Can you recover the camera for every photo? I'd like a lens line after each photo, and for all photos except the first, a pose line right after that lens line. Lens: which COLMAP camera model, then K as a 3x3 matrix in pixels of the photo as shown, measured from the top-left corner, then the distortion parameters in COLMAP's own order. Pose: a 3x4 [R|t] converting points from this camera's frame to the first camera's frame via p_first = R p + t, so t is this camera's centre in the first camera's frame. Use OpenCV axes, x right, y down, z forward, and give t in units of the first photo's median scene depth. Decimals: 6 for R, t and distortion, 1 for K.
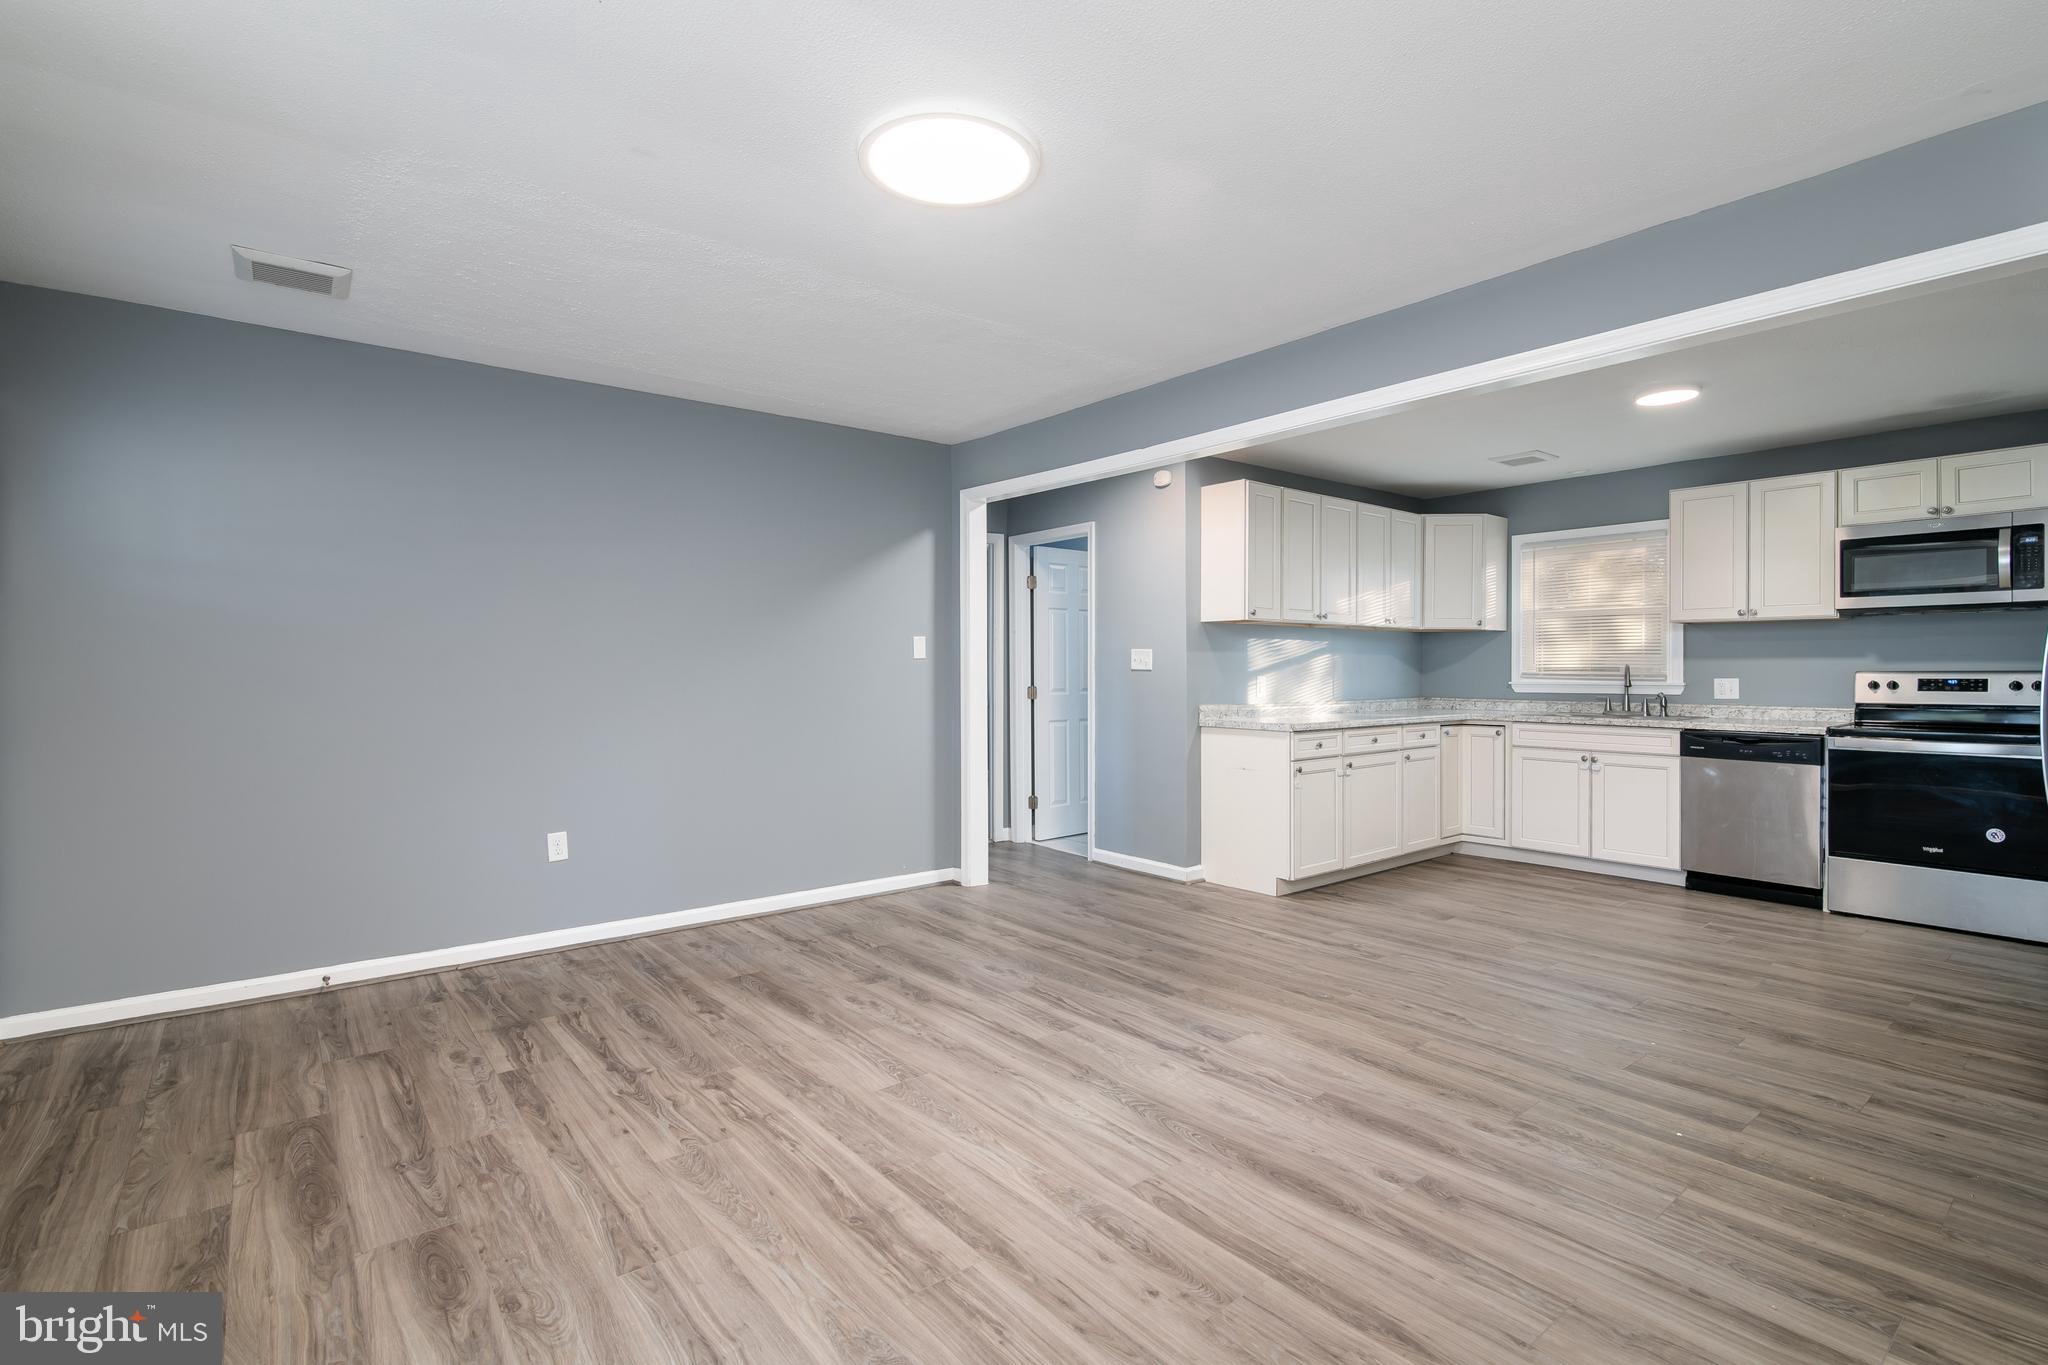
lens RADIAL K [[954.2, 0, 1014.1], [0, 954.2, 674.1], [0, 0, 1]] dist [-0.013205, 0.000338]
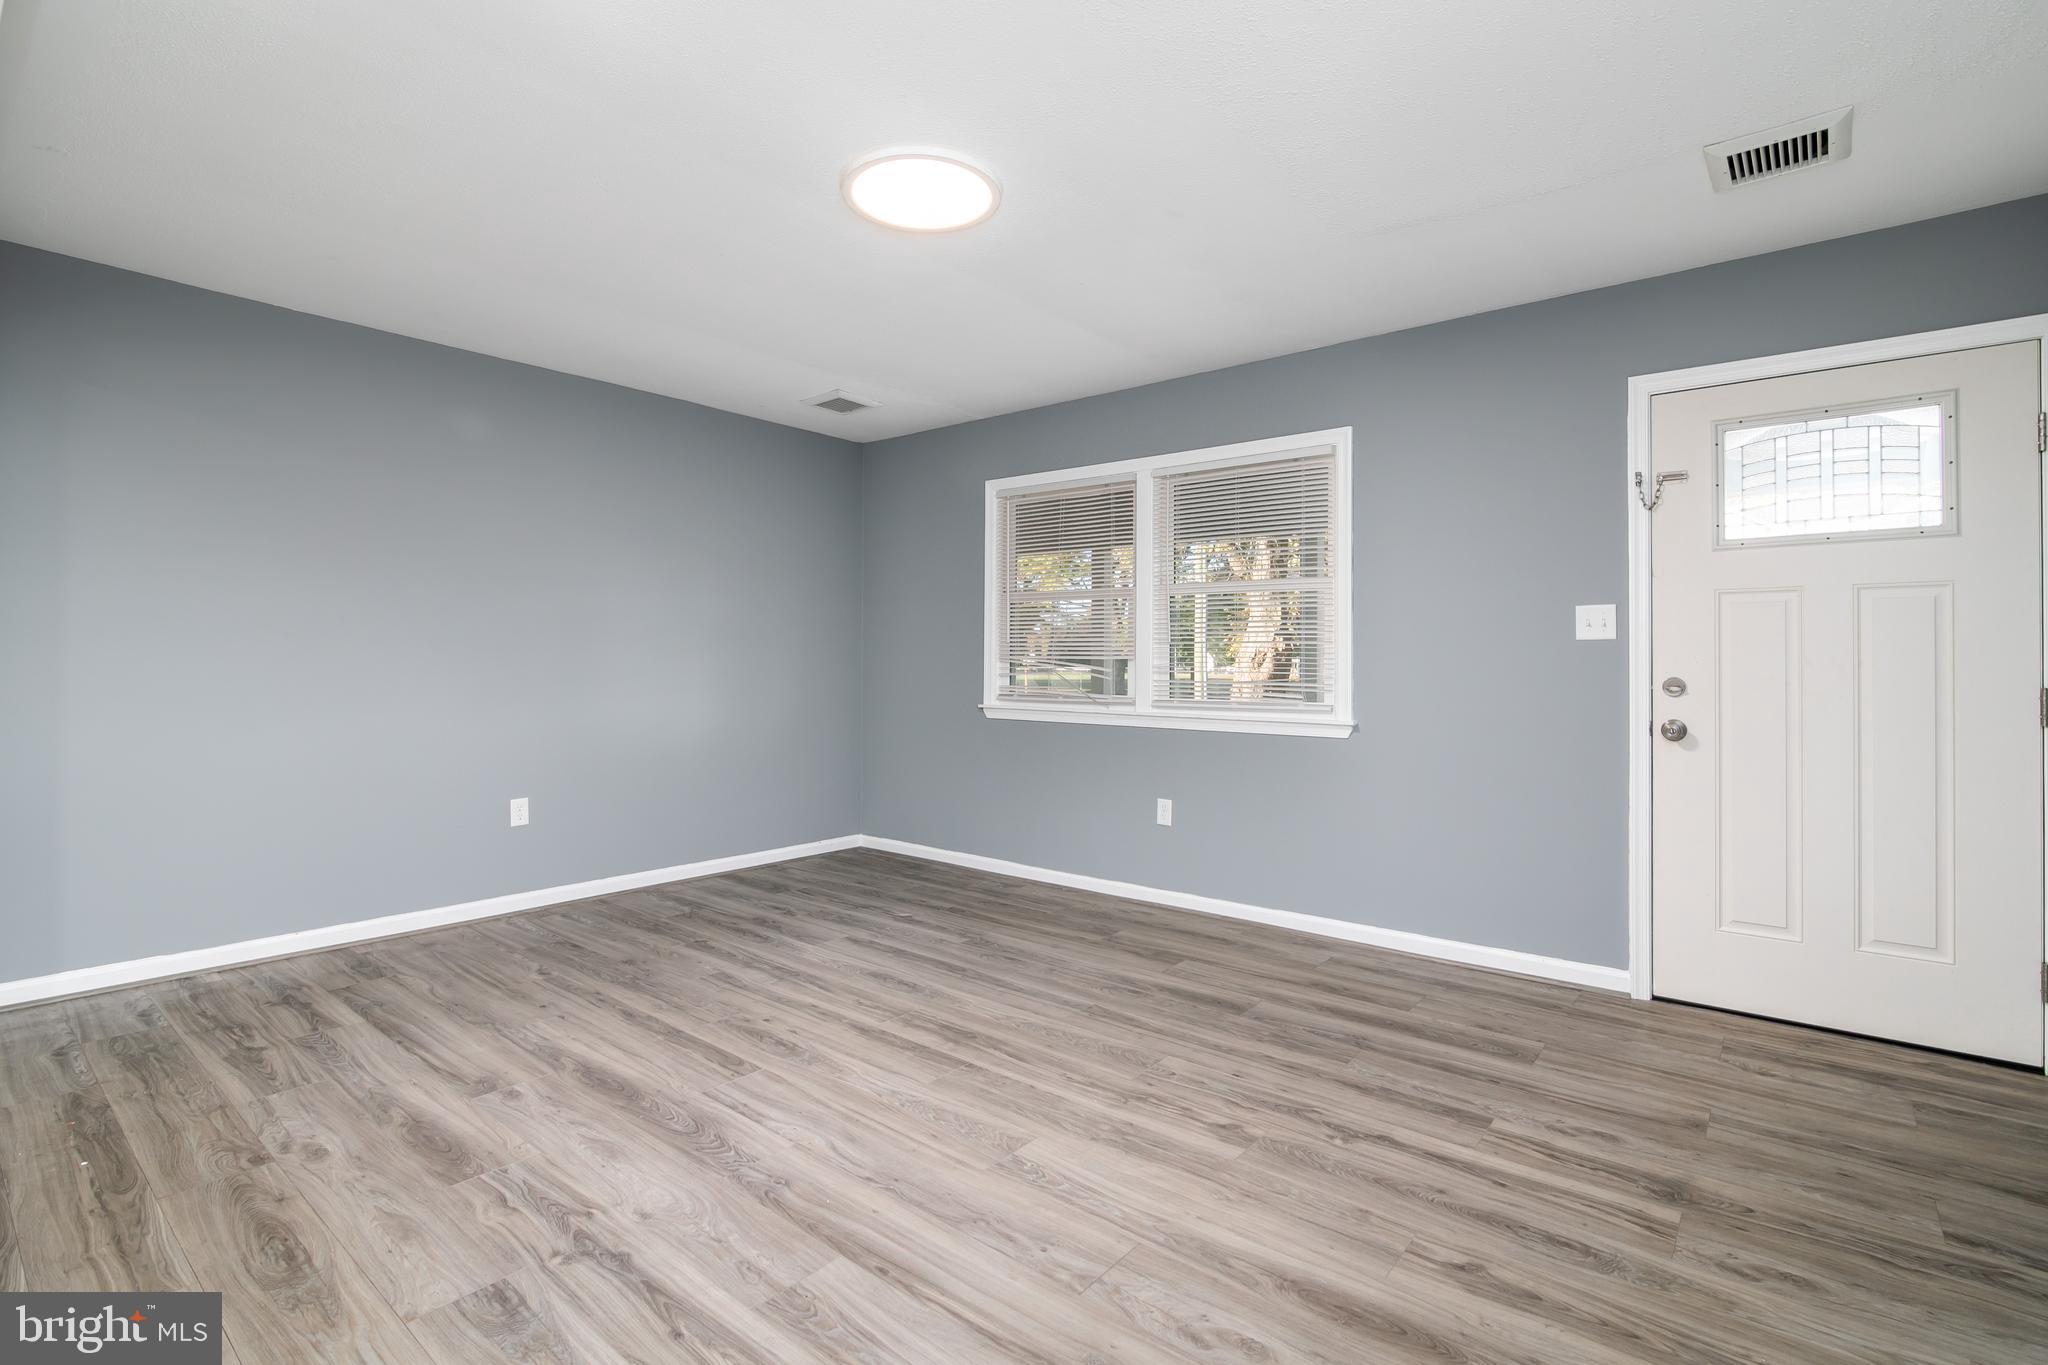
lens RADIAL K [[954.2, 0, 1022.4], [0, 954.2, 655.0], [0, 0, 1]] dist [-0.013205, 0.000338]
pose [[-0.977391, -0.005666, -0.211365, 0.034992], [-0.006300, 0.999977, 0.002329, 0.010410], [0.211347, 0.003608, -0.977404, 1.423422]]
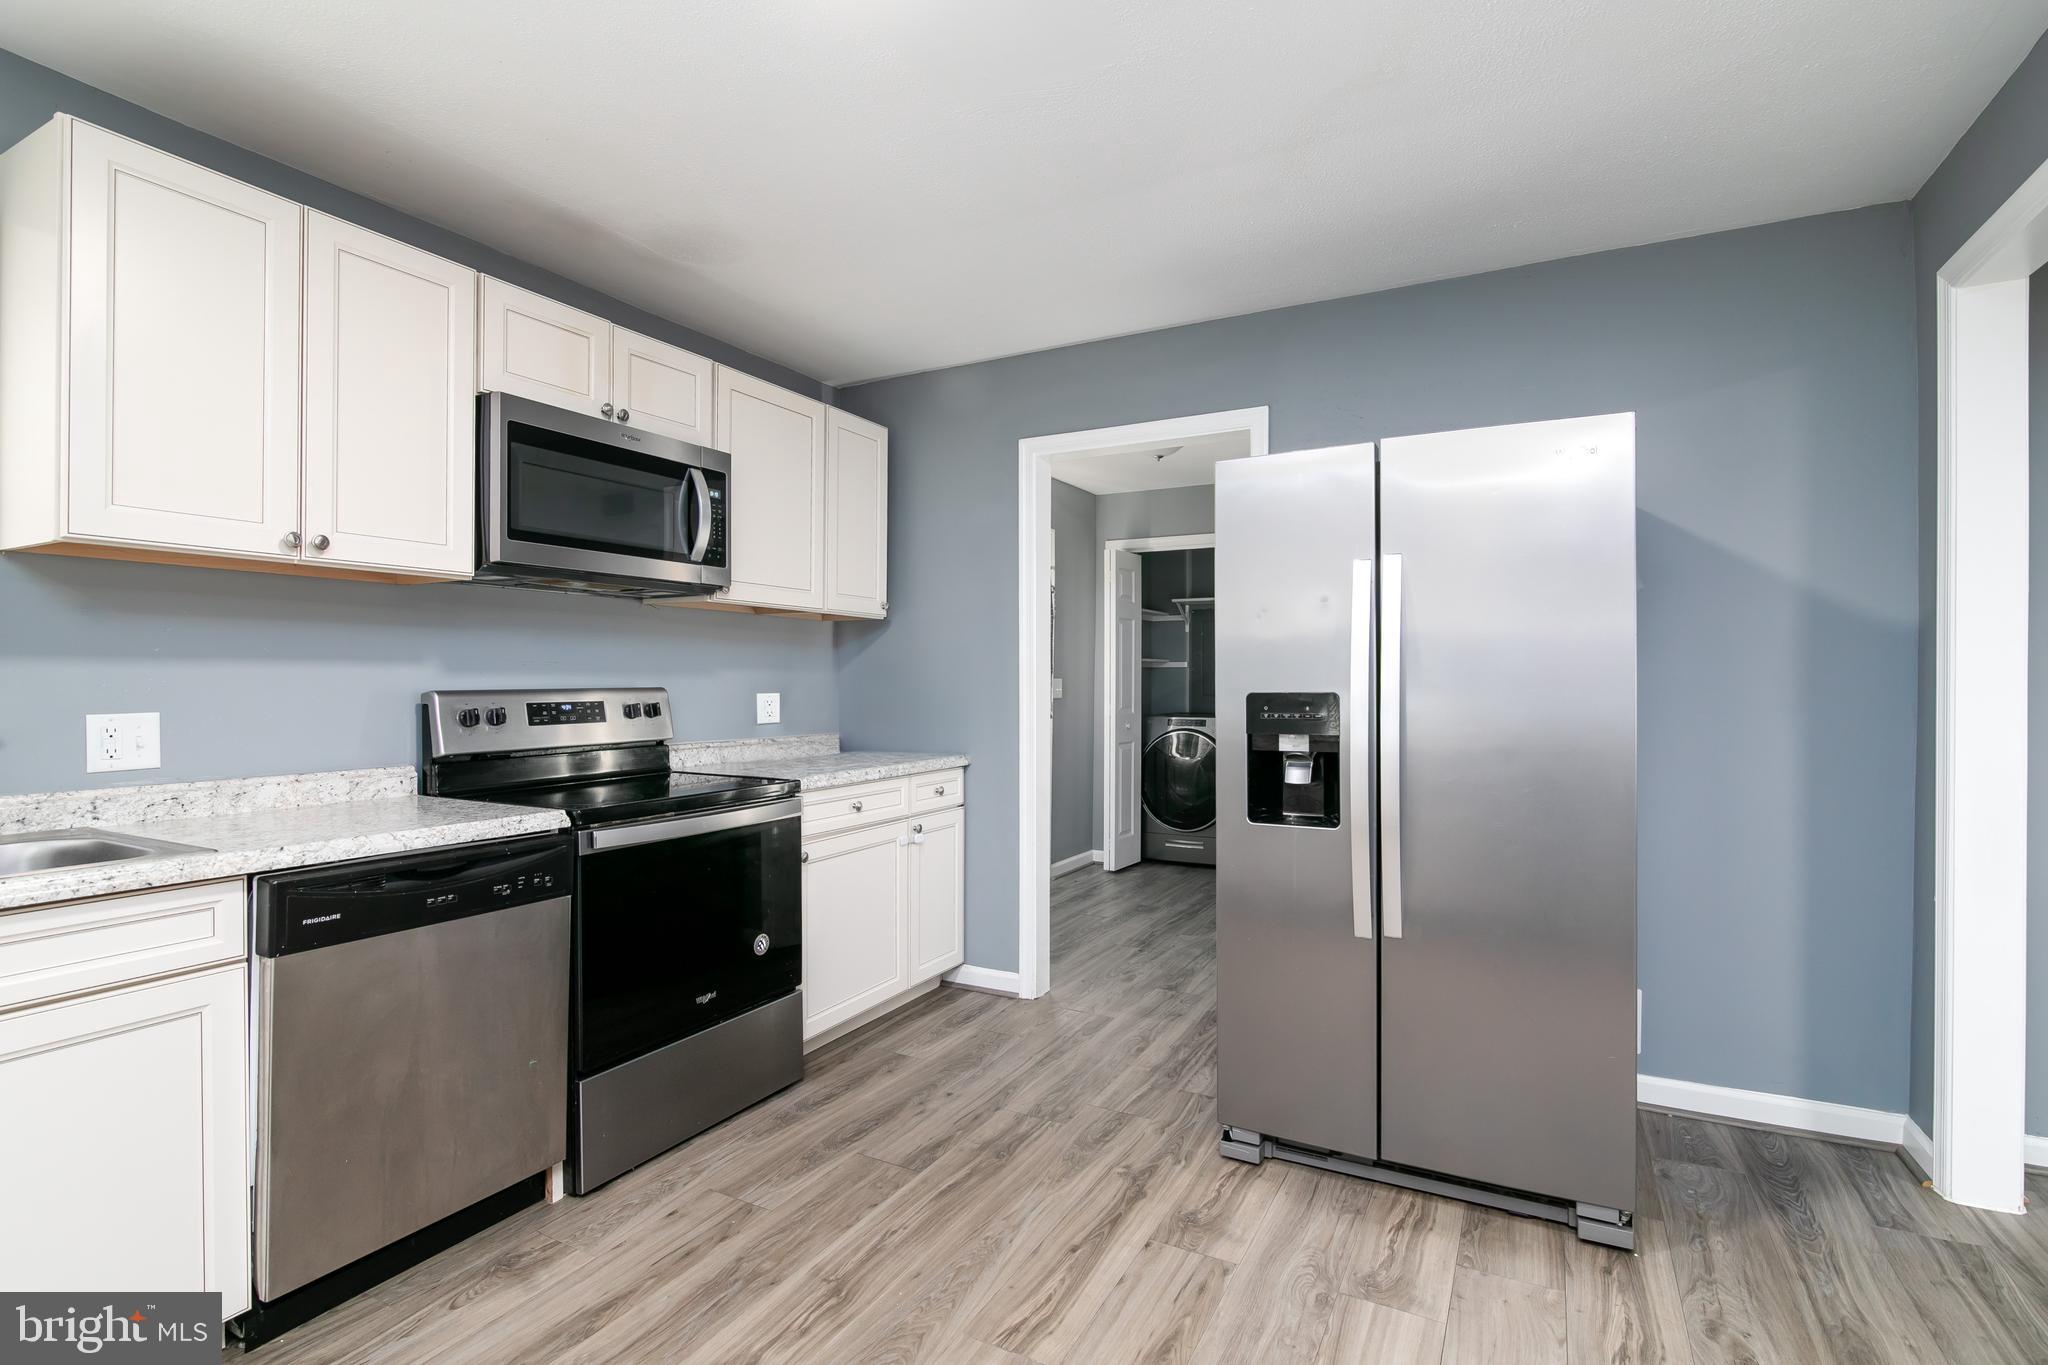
lens RADIAL K [[954.2, 0, 1034.3], [0, 954.2, 688.3], [0, 0, 1]] dist [-0.013205, 0.000338]
pose [[-0.400437, -0.004835, 0.916311, 0.449685], [0.006020, 0.999951, 0.007907, -0.009226], [-0.916304, 0.008682, -0.400388, 1.313231]]
